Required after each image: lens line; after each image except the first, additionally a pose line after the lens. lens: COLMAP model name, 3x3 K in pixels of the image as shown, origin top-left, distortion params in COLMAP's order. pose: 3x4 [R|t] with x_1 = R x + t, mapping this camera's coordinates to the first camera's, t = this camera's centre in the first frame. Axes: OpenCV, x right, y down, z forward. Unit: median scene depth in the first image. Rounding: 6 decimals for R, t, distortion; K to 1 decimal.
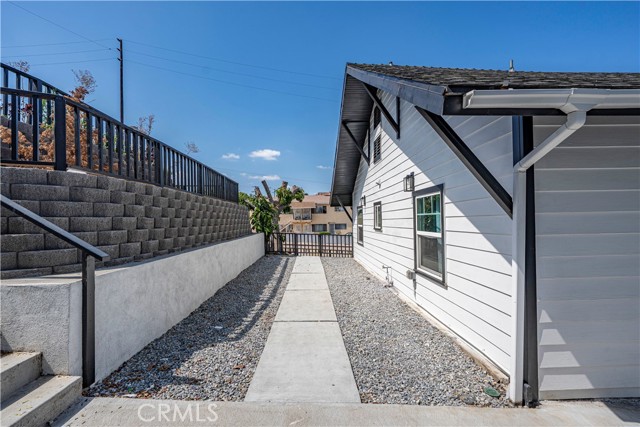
lens RADIAL K [[280.3, 0, 320.0], [0, 280.3, 213.5], [0, 0, 1]] dist [0.001259, 0.000211]
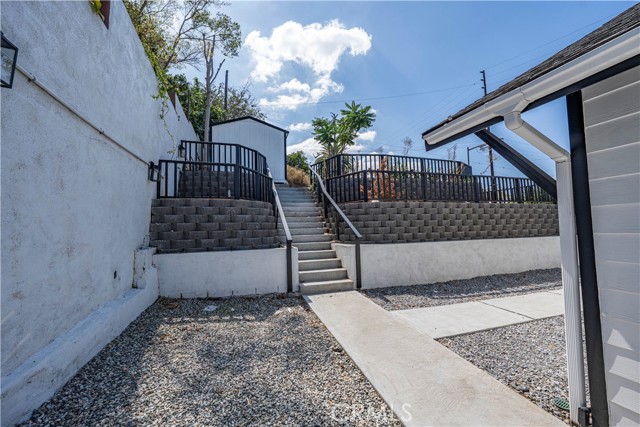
lens RADIAL K [[256.6, 0, 320.0], [0, 256.6, 213.5], [0, 0, 1]] dist [0.000318, -0.000005]
pose [[0.280437, -0.049248, -0.958608, 1.066448], [0.043282, 0.998316, -0.038626, 0.011714], [0.958896, -0.030658, 0.282096, 0.019086]]
